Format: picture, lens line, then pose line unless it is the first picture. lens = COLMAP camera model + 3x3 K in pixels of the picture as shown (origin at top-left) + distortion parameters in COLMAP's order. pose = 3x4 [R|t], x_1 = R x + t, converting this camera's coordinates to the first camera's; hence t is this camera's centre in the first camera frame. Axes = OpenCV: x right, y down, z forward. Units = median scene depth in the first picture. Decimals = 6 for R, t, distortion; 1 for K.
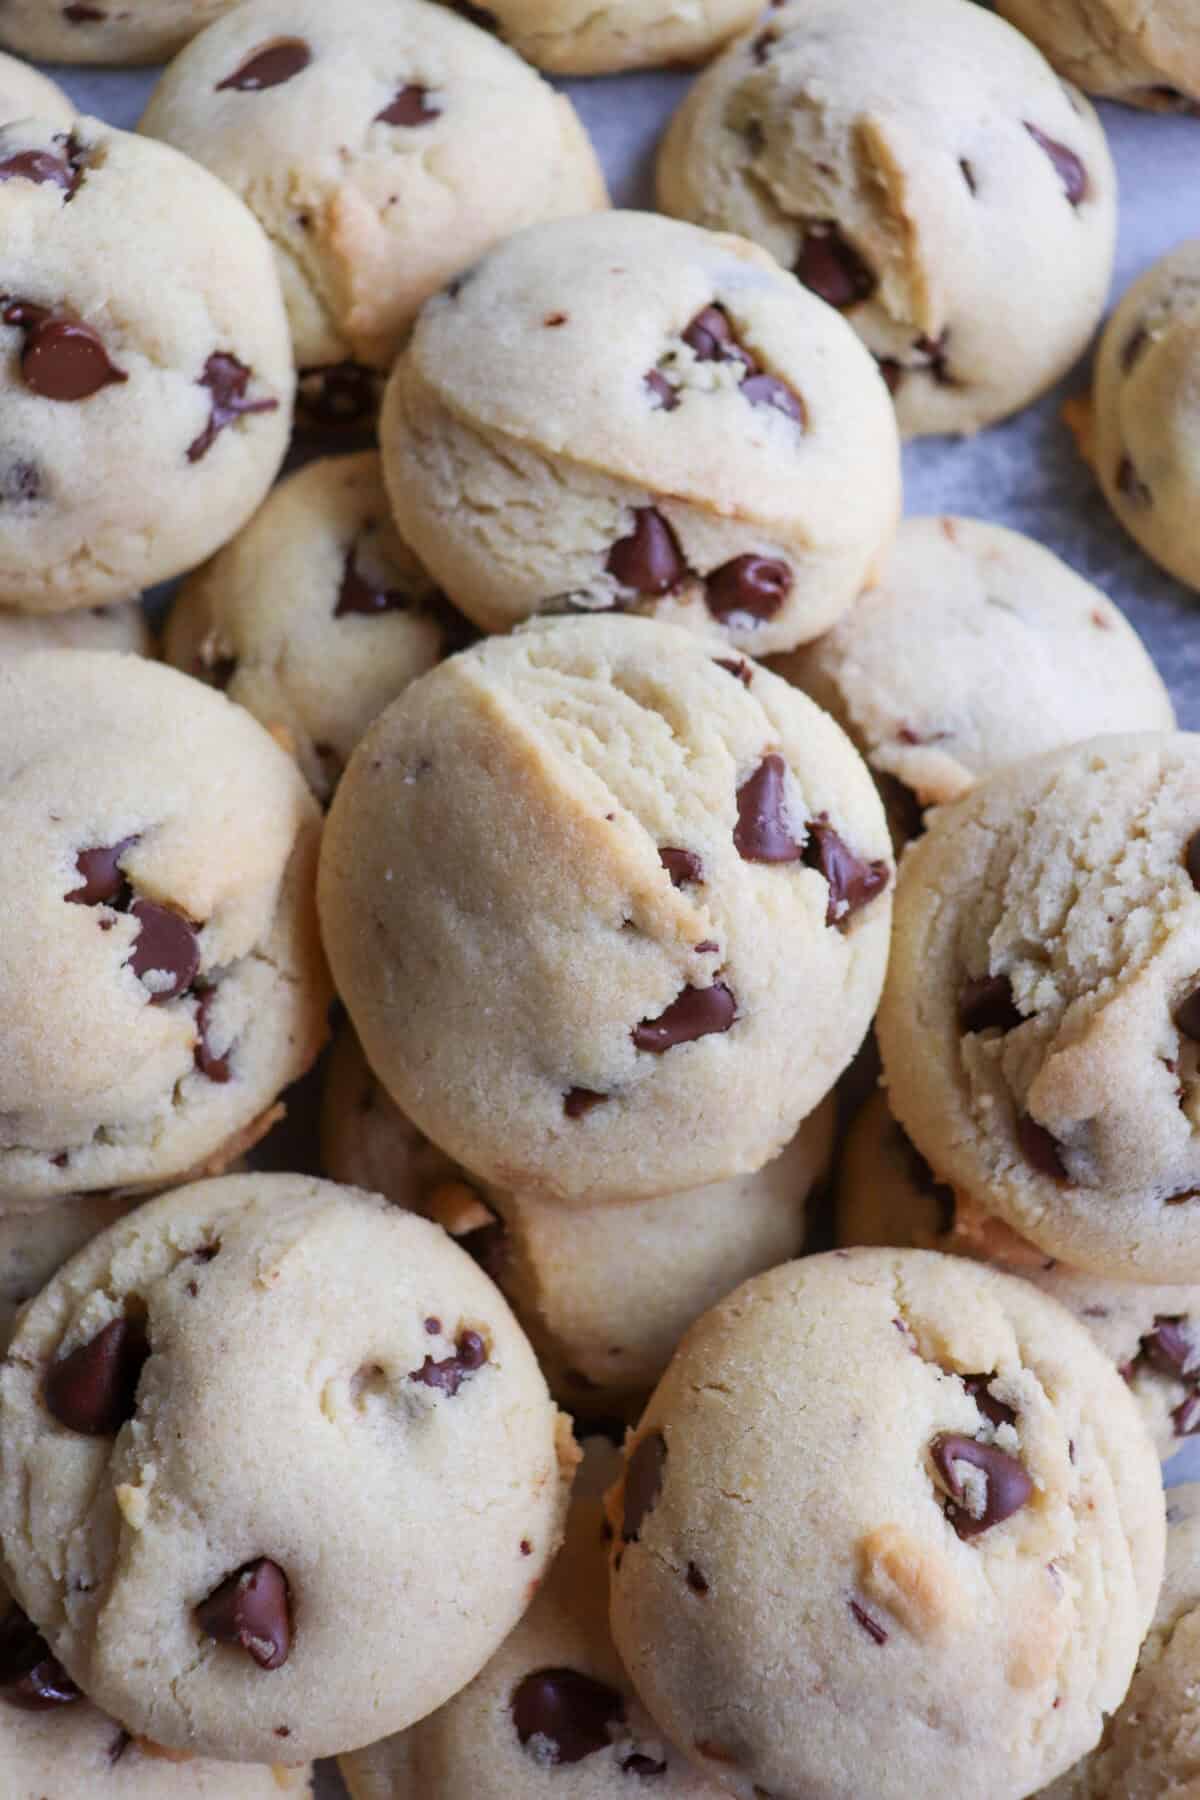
lens RADIAL K [[2496.5, 0, 600.0], [0, 2496.5, 900.0], [0, 0, 1]] dist [-0.066143, 0.169030]
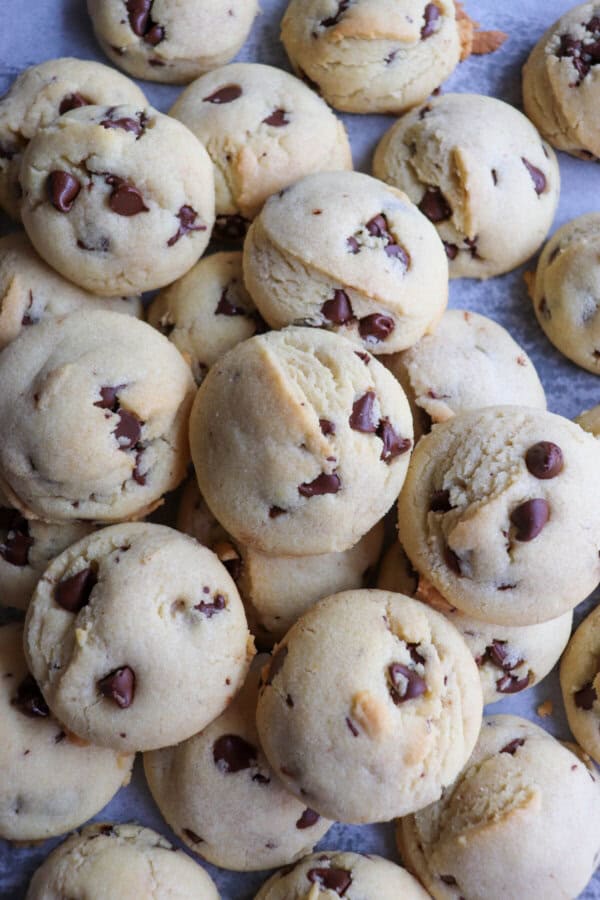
lens RADIAL K [[1500.8, 0, 300.0], [0, 1500.8, 450.0], [0, 0, 1]] dist [0.014039, -0.065529]
pose [[0.985498, 0.153626, -0.072062, 0.115590], [-0.156500, 0.987019, -0.036060, 0.067552], [0.065586, 0.046815, 0.996748, -0.536154]]
